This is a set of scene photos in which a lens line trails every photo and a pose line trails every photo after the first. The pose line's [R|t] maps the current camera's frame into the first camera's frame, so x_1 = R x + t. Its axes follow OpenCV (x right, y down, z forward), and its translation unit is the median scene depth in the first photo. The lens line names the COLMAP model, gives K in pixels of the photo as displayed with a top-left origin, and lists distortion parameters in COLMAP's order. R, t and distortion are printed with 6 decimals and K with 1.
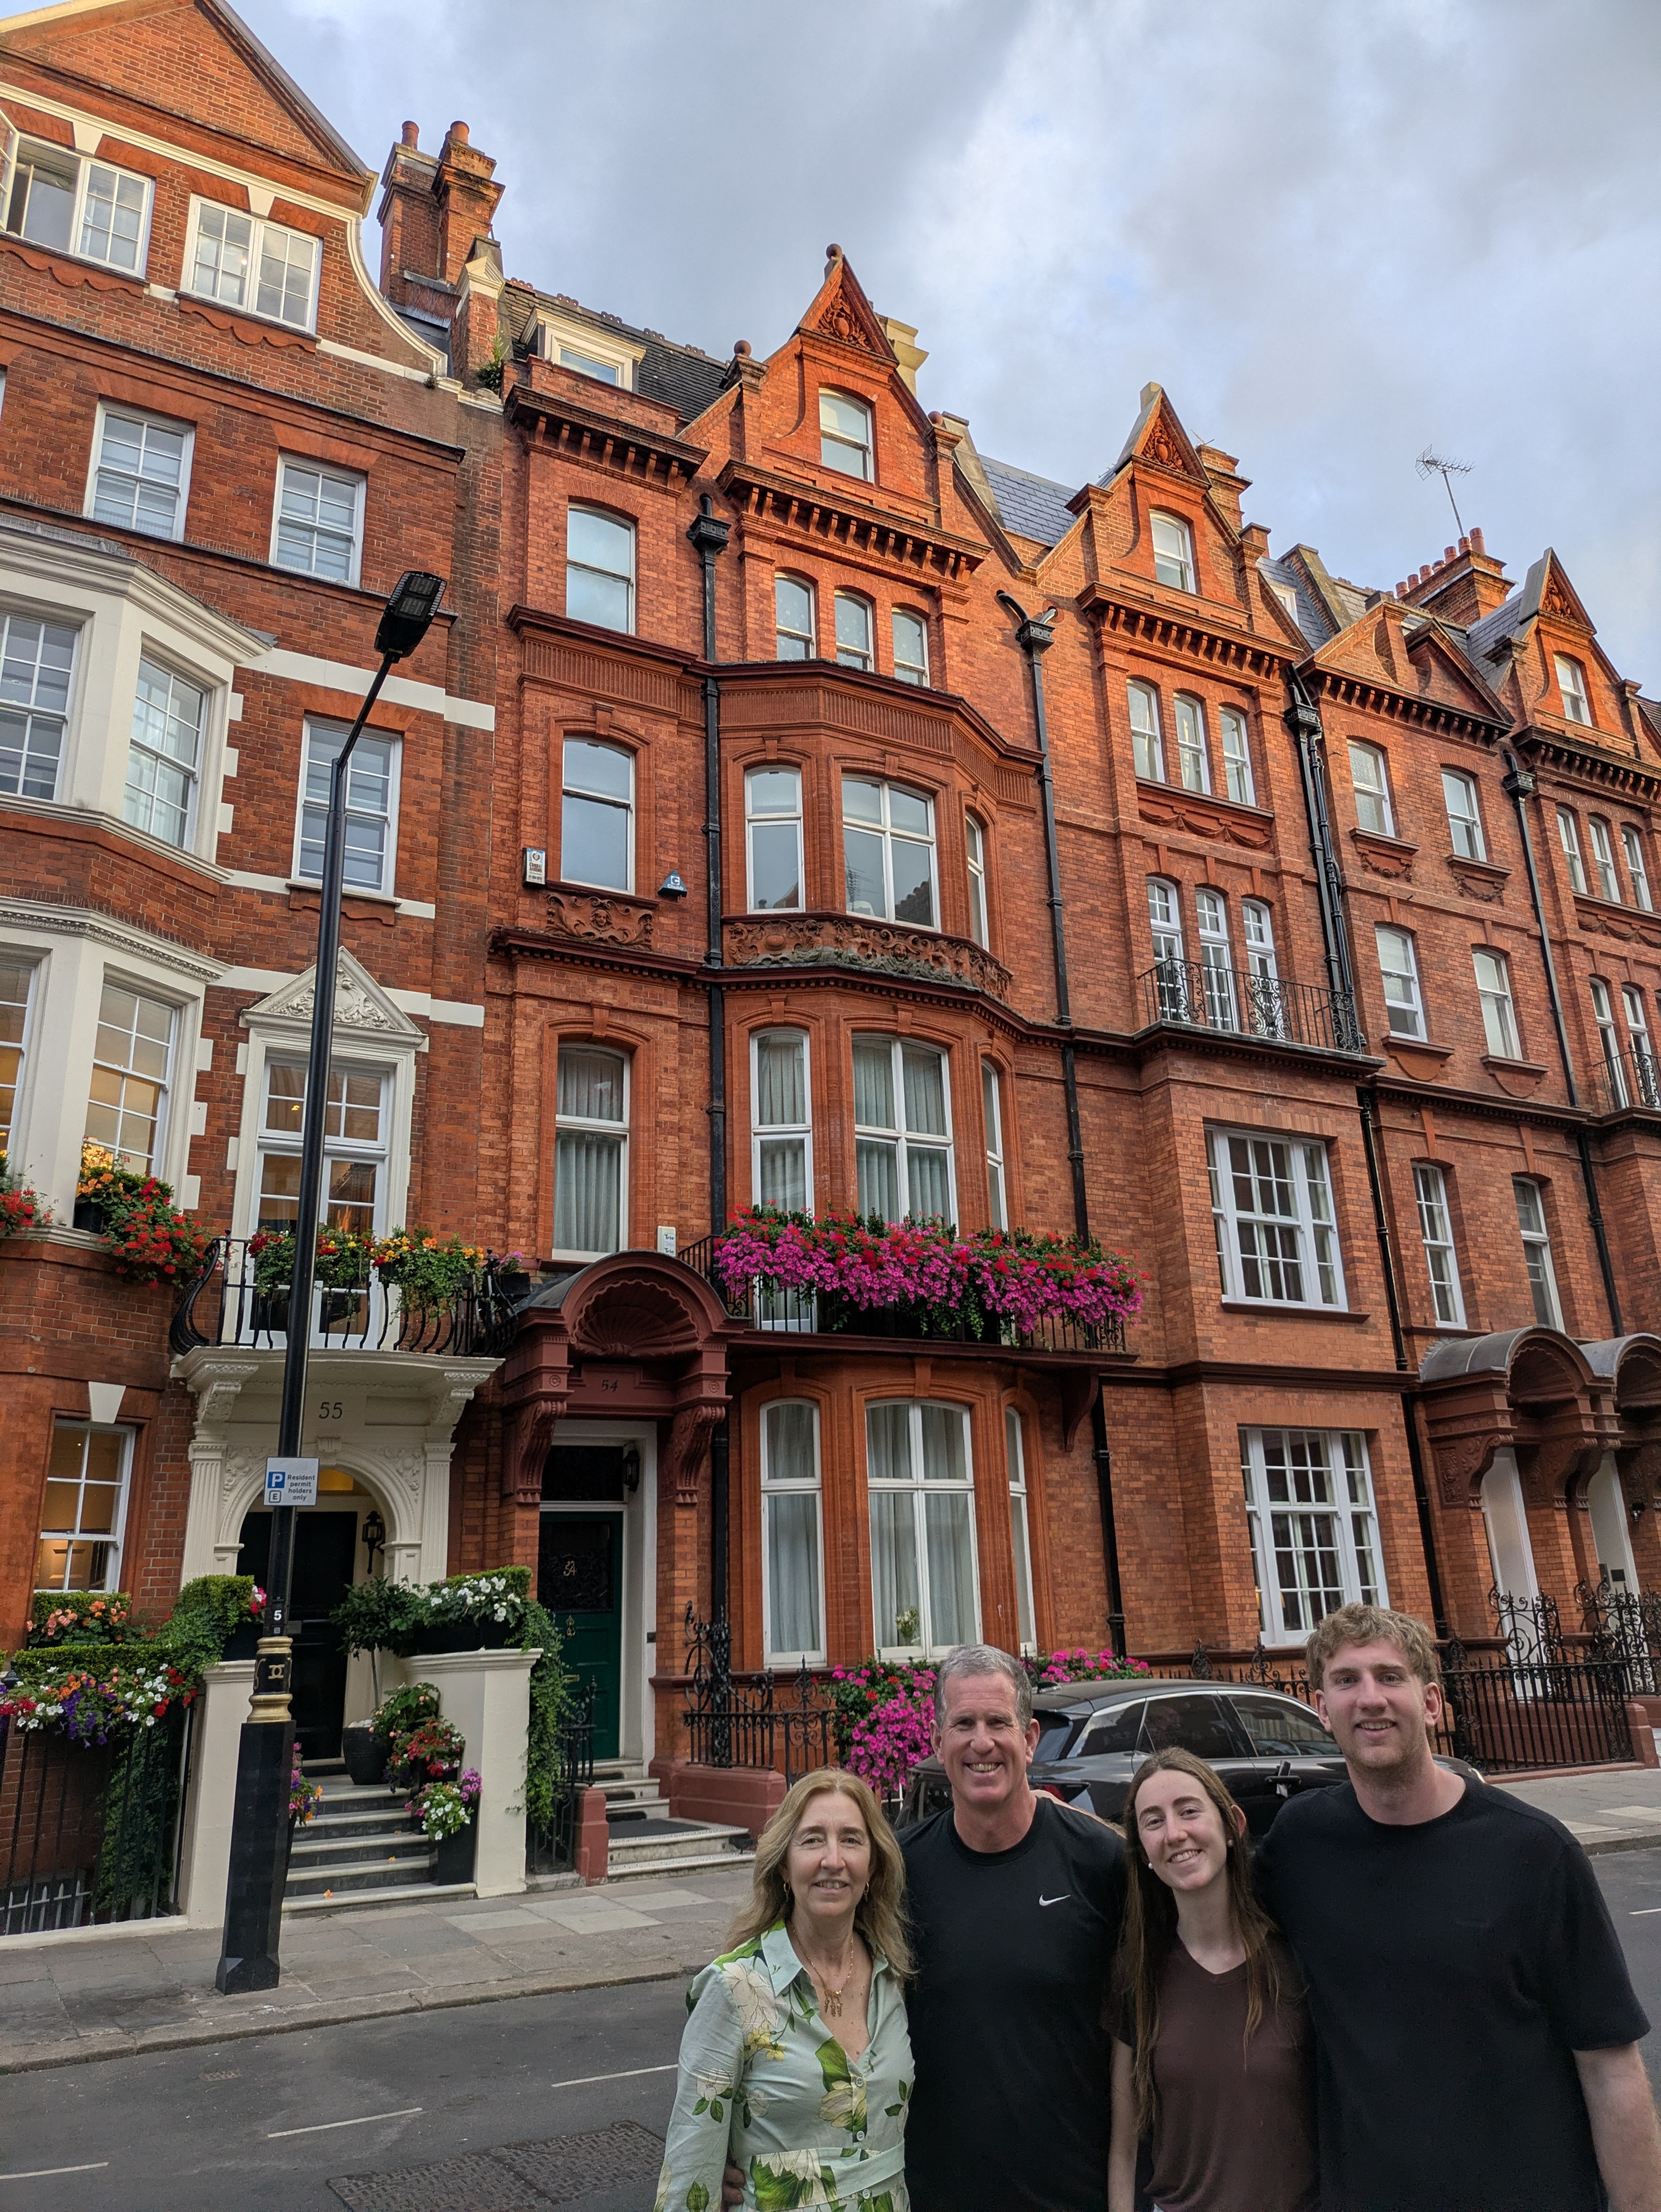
lens RADIAL K [[1612.8, 0, 868.6], [0, 1612.8, 1076.0], [0, 0, 1]] dist [0.065867, -0.068786]
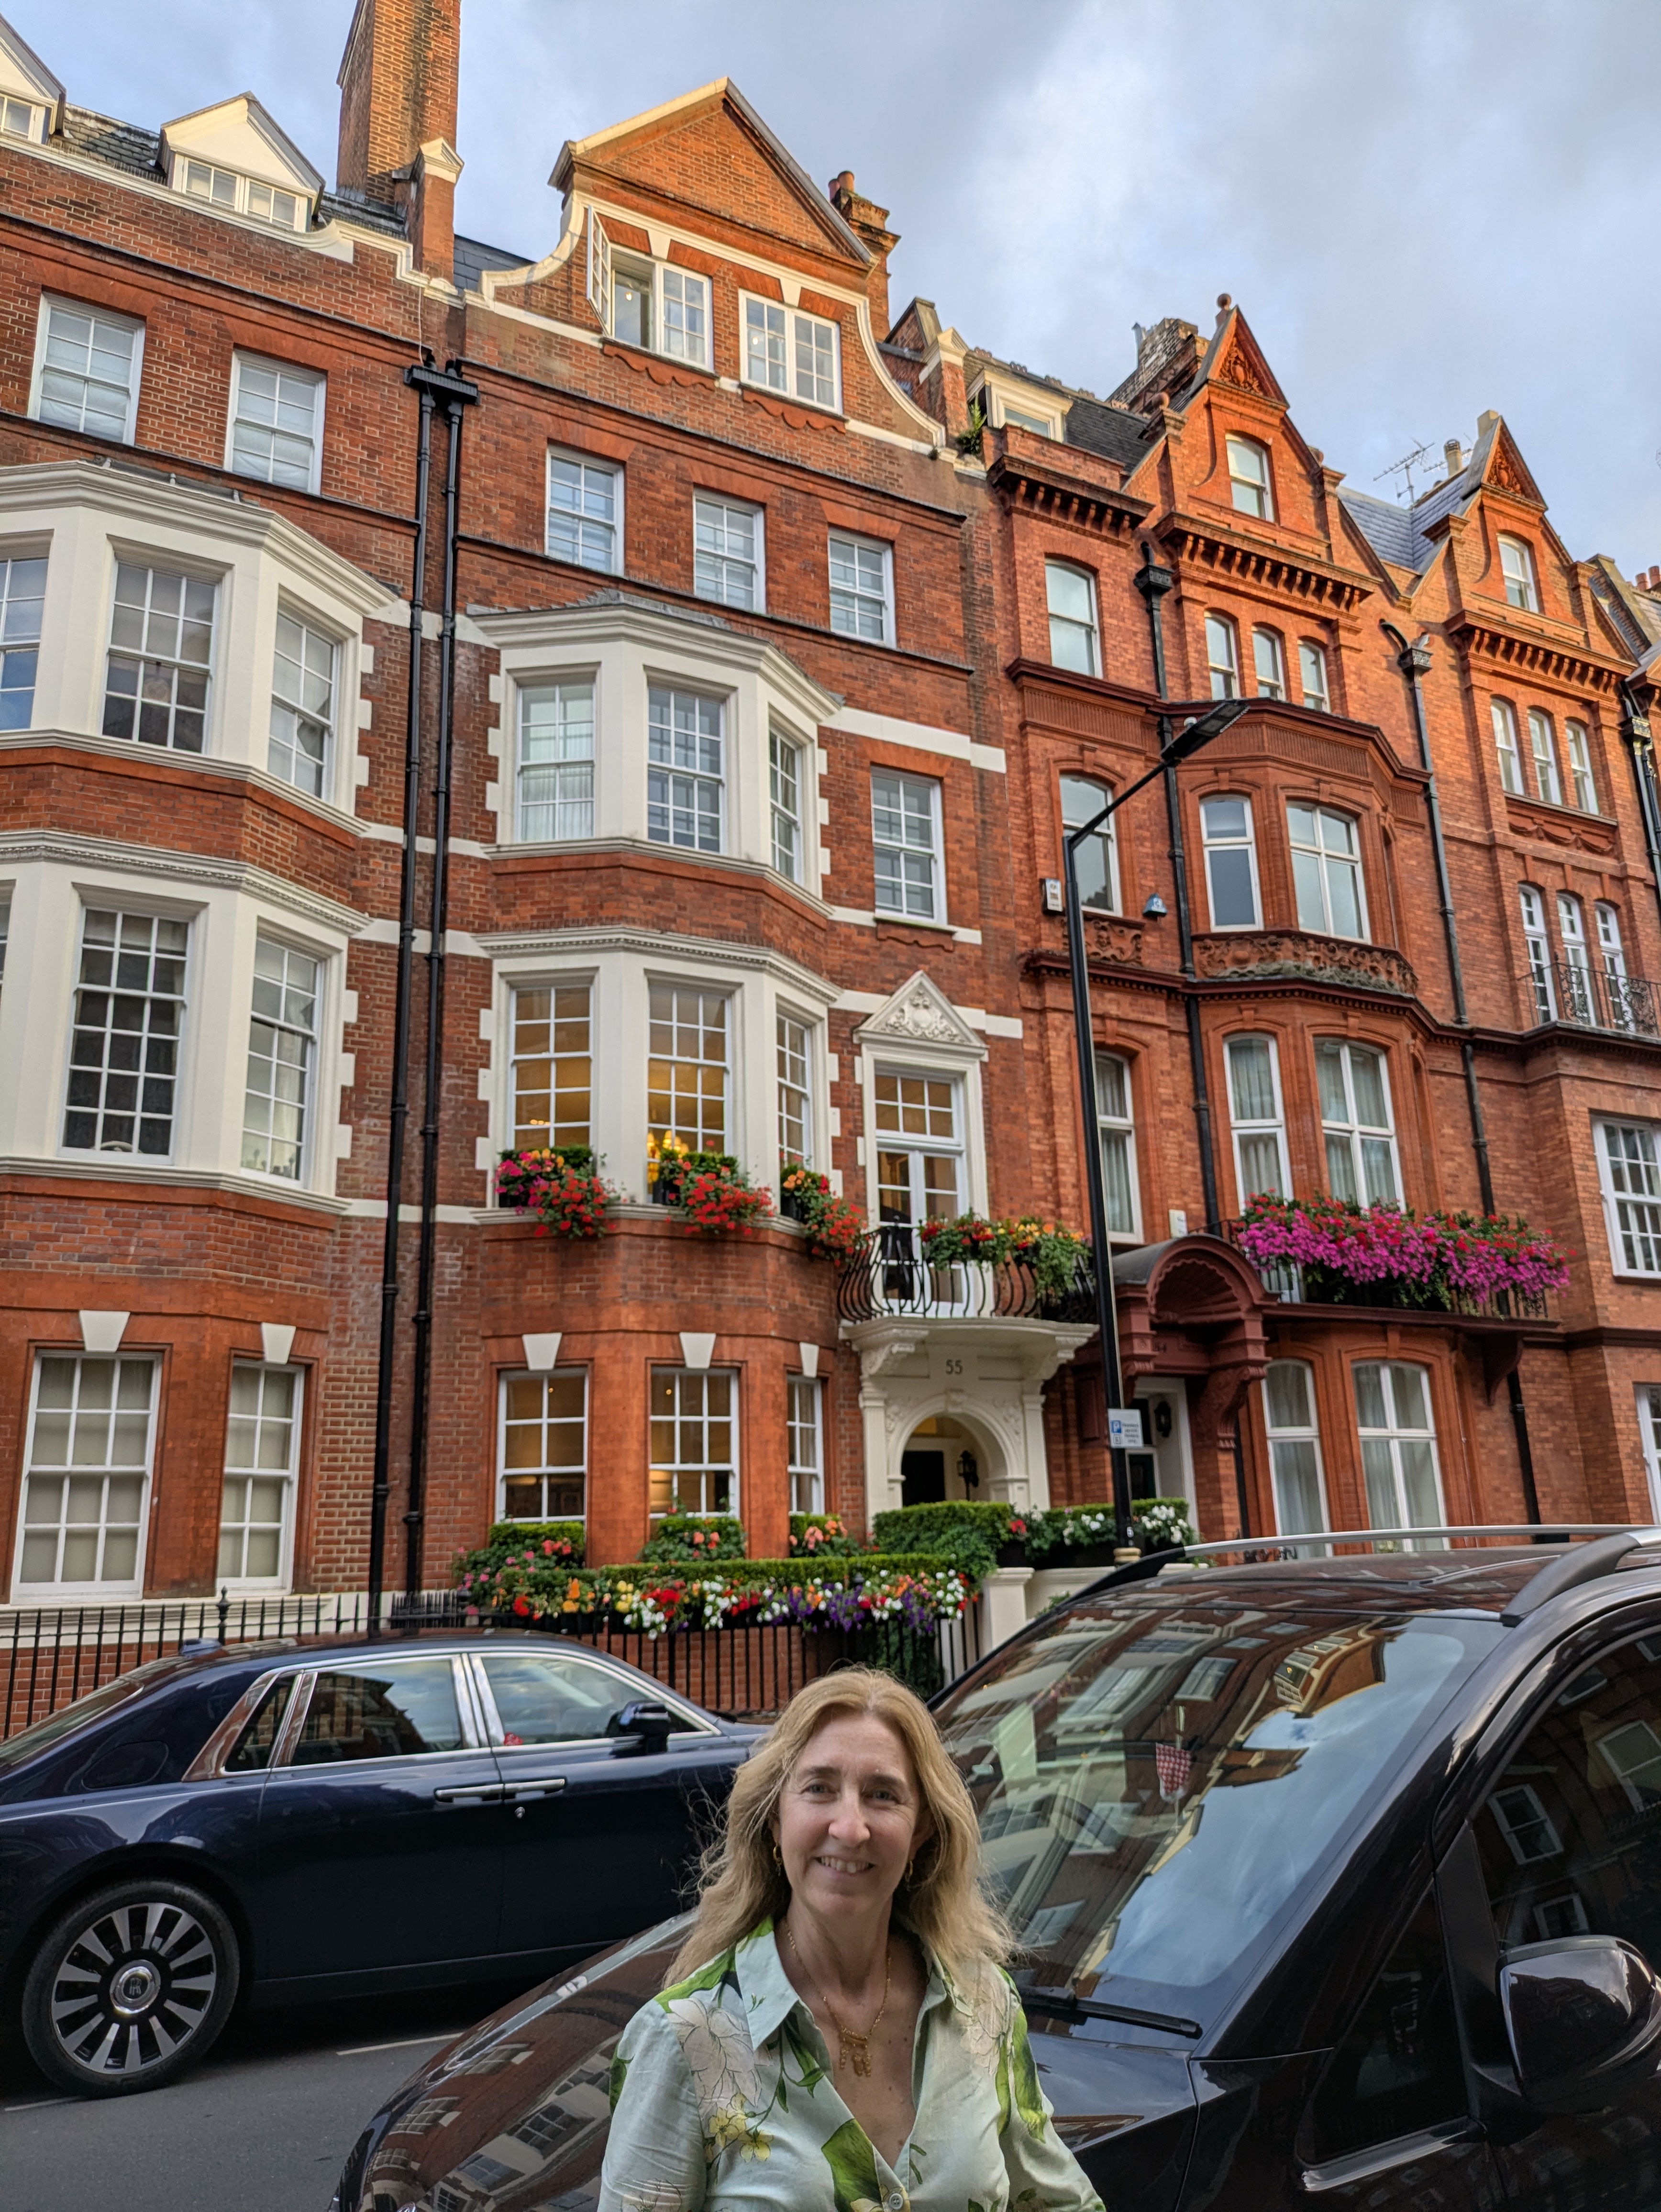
lens RADIAL K [[1612.8, 0, 849.3], [0, 1612.8, 1111.0], [0, 0, 1]] dist [0.065867, -0.068786]
pose [[0.999739, 0.000761, -0.022846, -0.302968], [0.000507, 0.998461, 0.055453, -0.038052], [0.022853, -0.055450, 0.998200, -0.139242]]
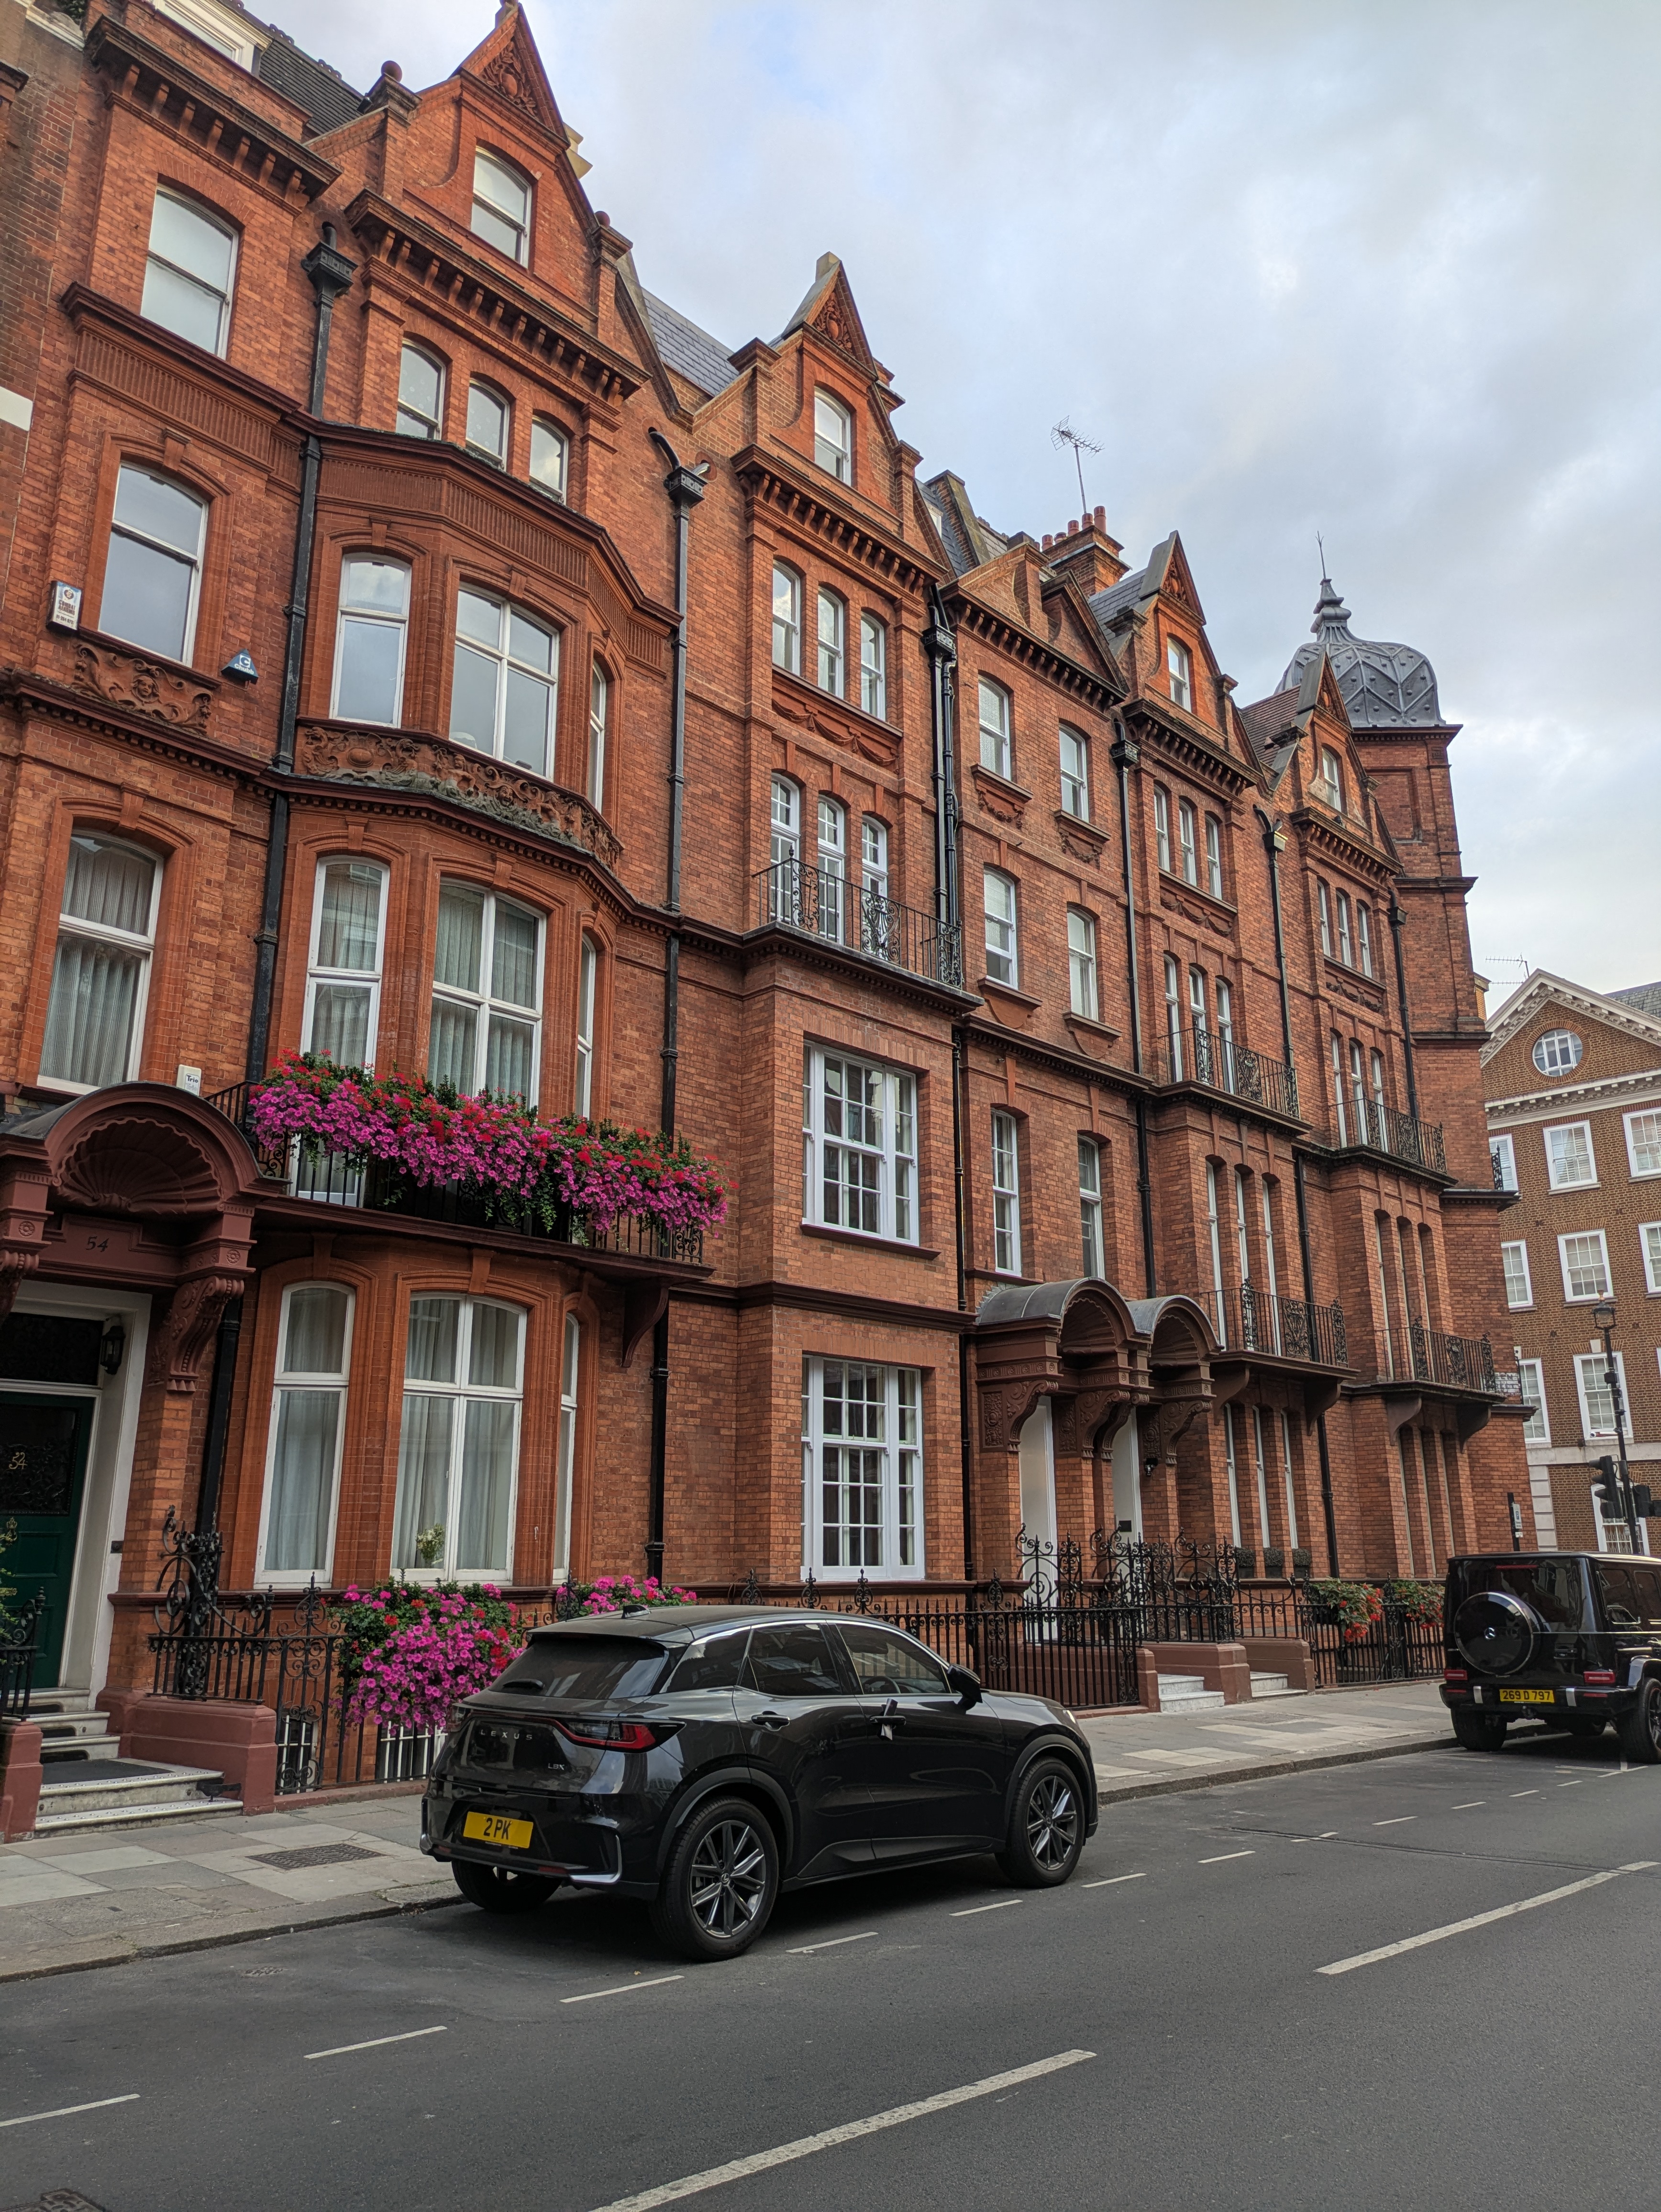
lens RADIAL K [[1612.8, 0, 825.9], [0, 1612.8, 1093.6], [0, 0, 1]] dist [0.065867, -0.068786]
pose [[0.957695, 0.115505, 0.263588, -0.027765], [-0.126412, 0.991669, 0.024741, 0.041120], [-0.258534, -0.057014, 0.964318, 0.095317]]
